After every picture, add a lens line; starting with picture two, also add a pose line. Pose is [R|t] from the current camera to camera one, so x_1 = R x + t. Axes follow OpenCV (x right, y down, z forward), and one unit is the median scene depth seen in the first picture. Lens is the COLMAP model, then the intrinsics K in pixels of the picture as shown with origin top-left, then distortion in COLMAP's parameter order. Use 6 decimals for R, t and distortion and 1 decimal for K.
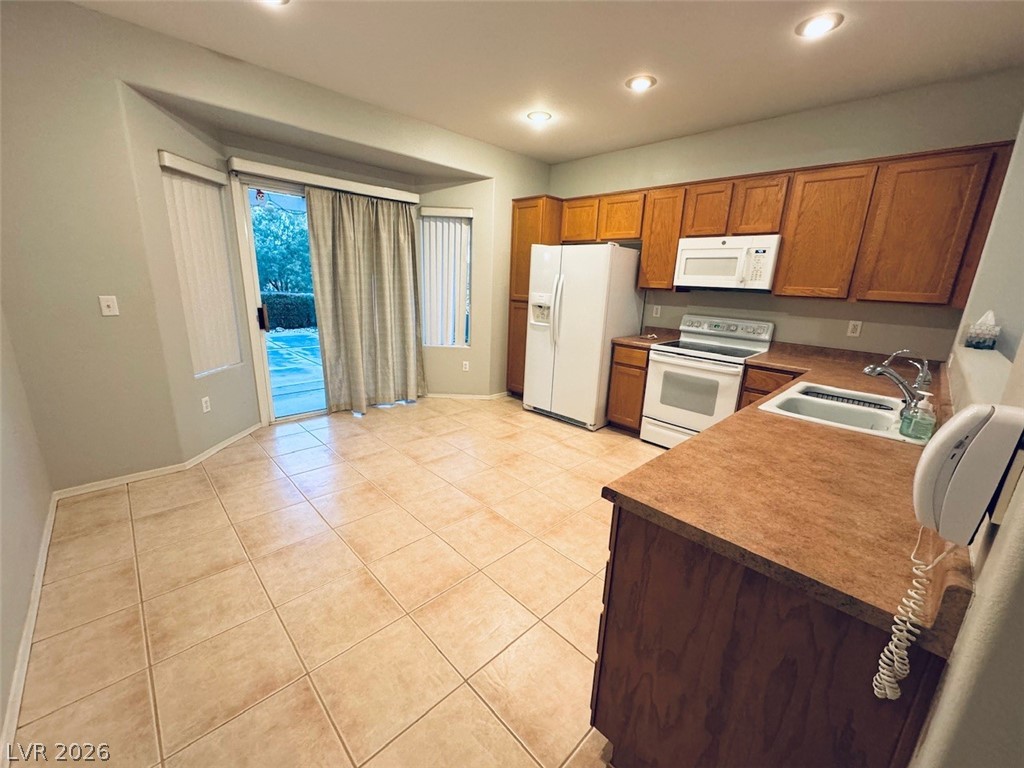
lens RADIAL K [[406.6, 0, 513.2], [0, 406.6, 384.1], [0, 0, 1]] dist [-0.001167, 0.000172]
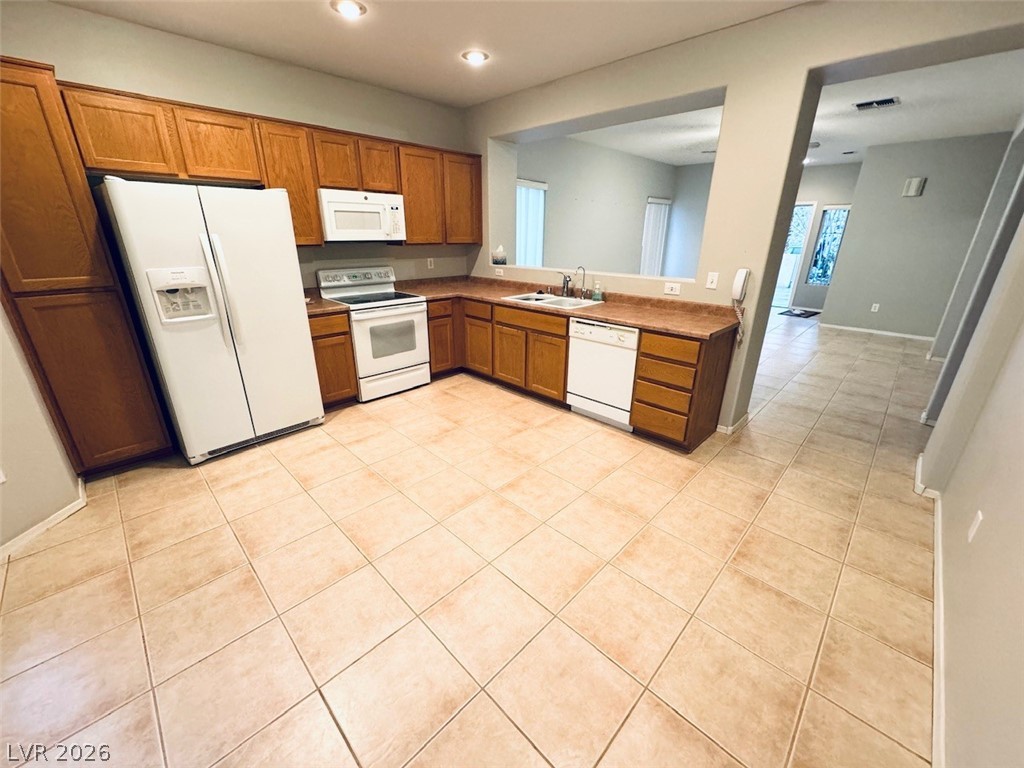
lens RADIAL K [[403.5, 0, 512.6], [0, 403.5, 381.5], [0, 0, 1]] dist [0.001300, 0.000029]
pose [[-0.018035, -0.386577, 0.922081, -0.663301], [0.241701, 0.893193, 0.379193, -0.221842], [-0.970183, 0.229707, 0.077327, 0.642547]]
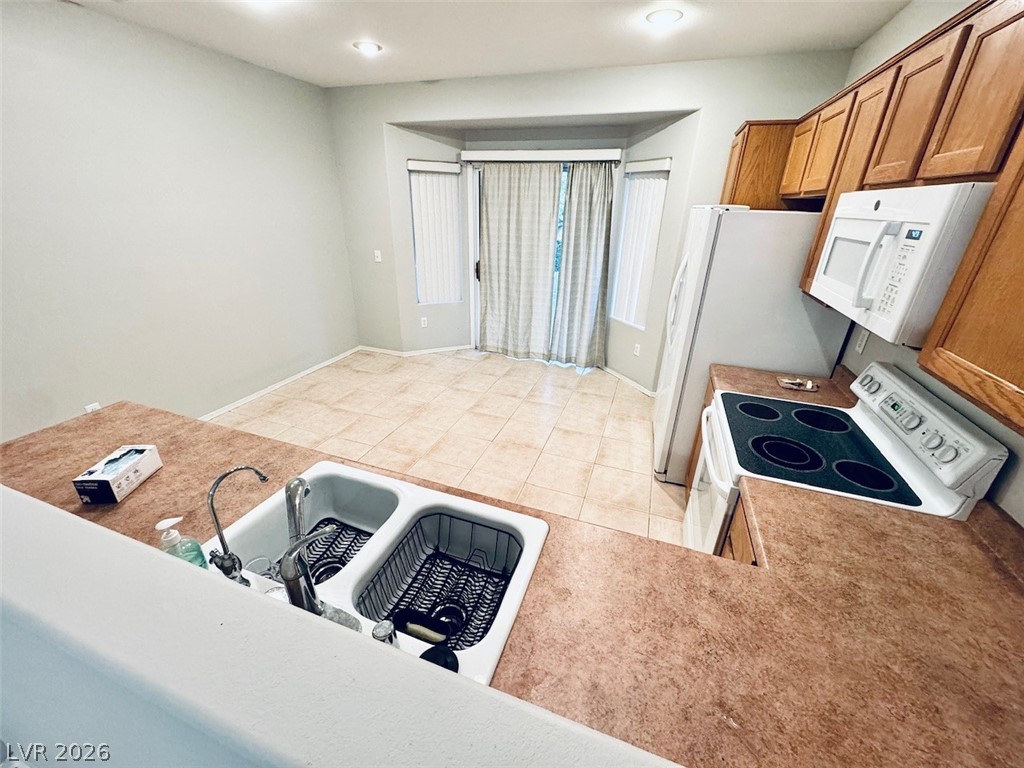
lens RADIAL K [[406.6, 0, 513.2], [0, 406.6, 384.1], [0, 0, 1]] dist [-0.001167, 0.000172]
pose [[0.436597, 0.339476, -0.833150, 0.745491], [-0.233049, 0.937141, 0.259723, -0.201756], [0.868948, 0.080770, 0.488267, 0.504549]]
